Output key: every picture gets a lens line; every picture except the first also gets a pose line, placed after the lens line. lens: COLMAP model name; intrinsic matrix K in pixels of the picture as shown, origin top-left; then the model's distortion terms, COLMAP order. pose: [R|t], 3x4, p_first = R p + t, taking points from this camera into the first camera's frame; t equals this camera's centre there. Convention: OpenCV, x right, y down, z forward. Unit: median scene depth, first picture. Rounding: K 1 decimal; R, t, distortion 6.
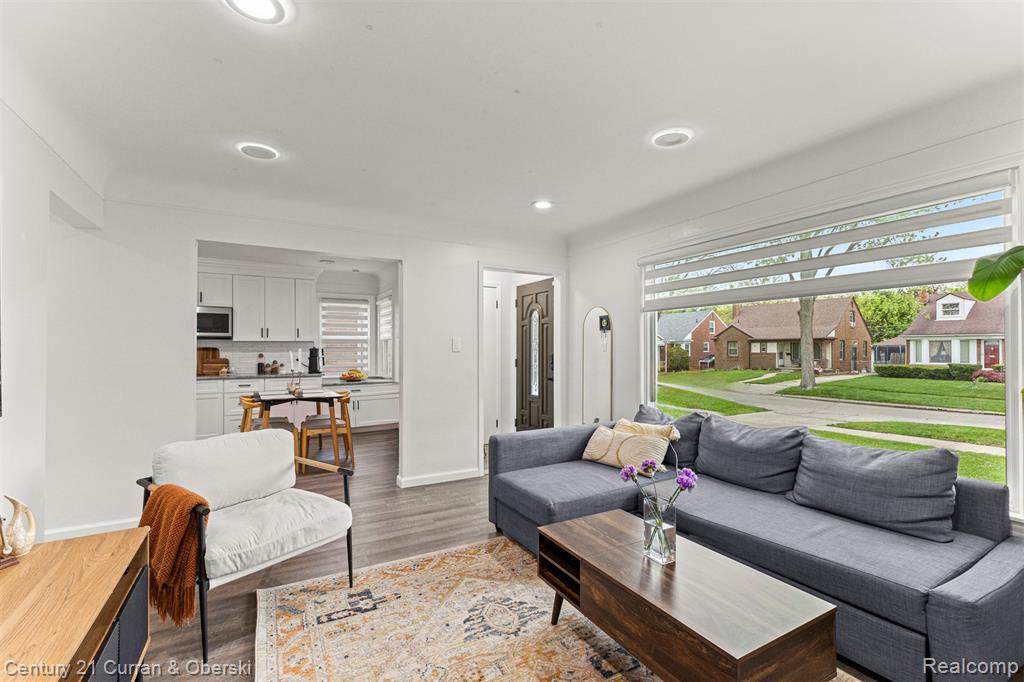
lens RADIAL K [[447.1, 0, 509.6], [0, 447.1, 334.2], [0, 0, 1]] dist [0.001047, 0.000372]
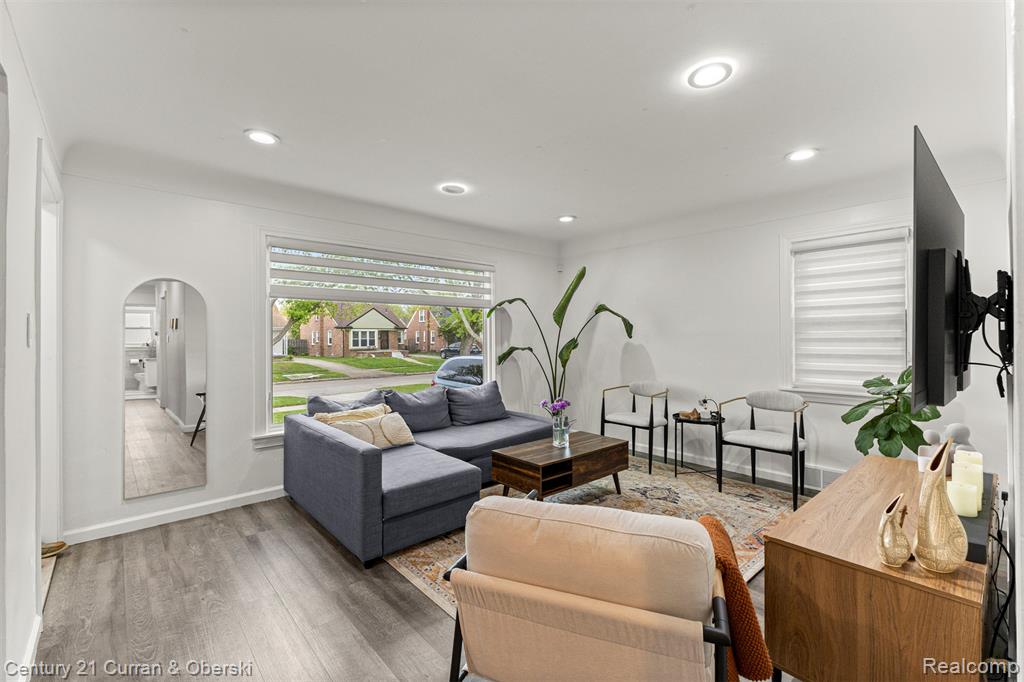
lens RADIAL K [[447.1, 0, 509.6], [0, 447.1, 334.2], [0, 0, 1]] dist [0.001047, 0.000372]
pose [[-0.196318, 0.006365, 0.980520, -1.092098], [-0.016421, 0.999817, -0.009779, 0.038490], [-0.980403, -0.018021, -0.196178, 1.174125]]
